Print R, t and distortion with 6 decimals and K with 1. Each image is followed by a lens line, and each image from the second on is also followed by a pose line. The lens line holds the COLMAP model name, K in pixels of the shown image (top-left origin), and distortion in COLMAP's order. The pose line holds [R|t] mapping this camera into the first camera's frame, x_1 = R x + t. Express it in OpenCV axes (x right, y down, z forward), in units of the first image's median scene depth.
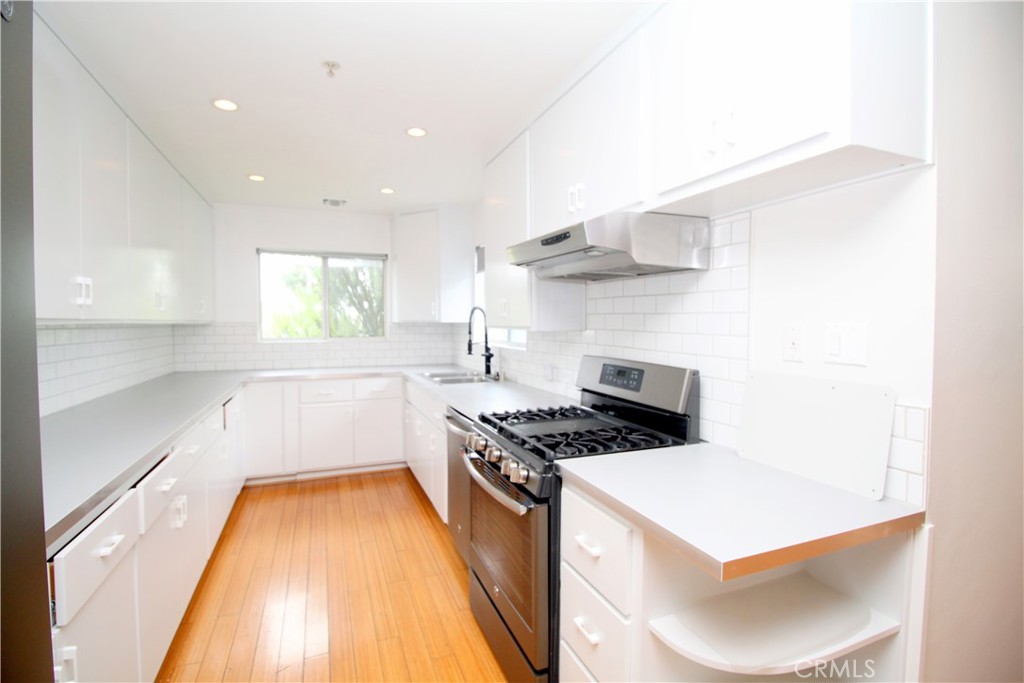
lens RADIAL K [[473.3, 0, 513.3], [0, 473.3, 339.2], [0, 0, 1]] dist [-0.022351, -0.000284]
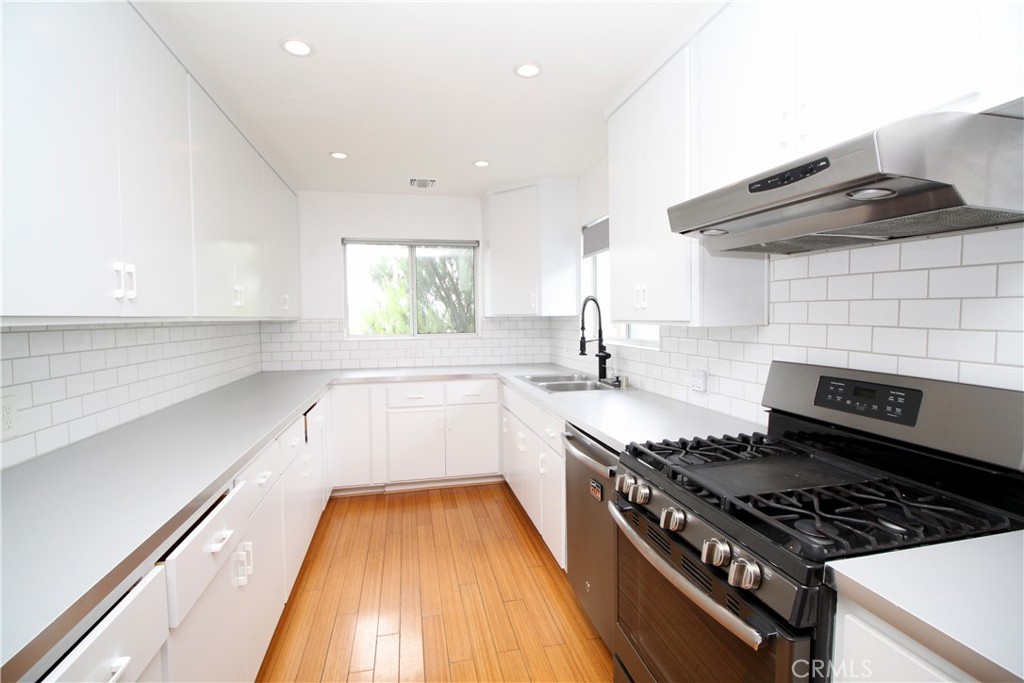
lens RADIAL K [[473.3, 0, 509.7], [0, 473.3, 341.1], [0, 0, 1]] dist [-0.022351, -0.000284]
pose [[0.985601, -0.001839, -0.169080, -0.097291], [0.004814, 0.999841, 0.017186, -0.007749], [0.169022, -0.017752, 0.985452, 0.209006]]
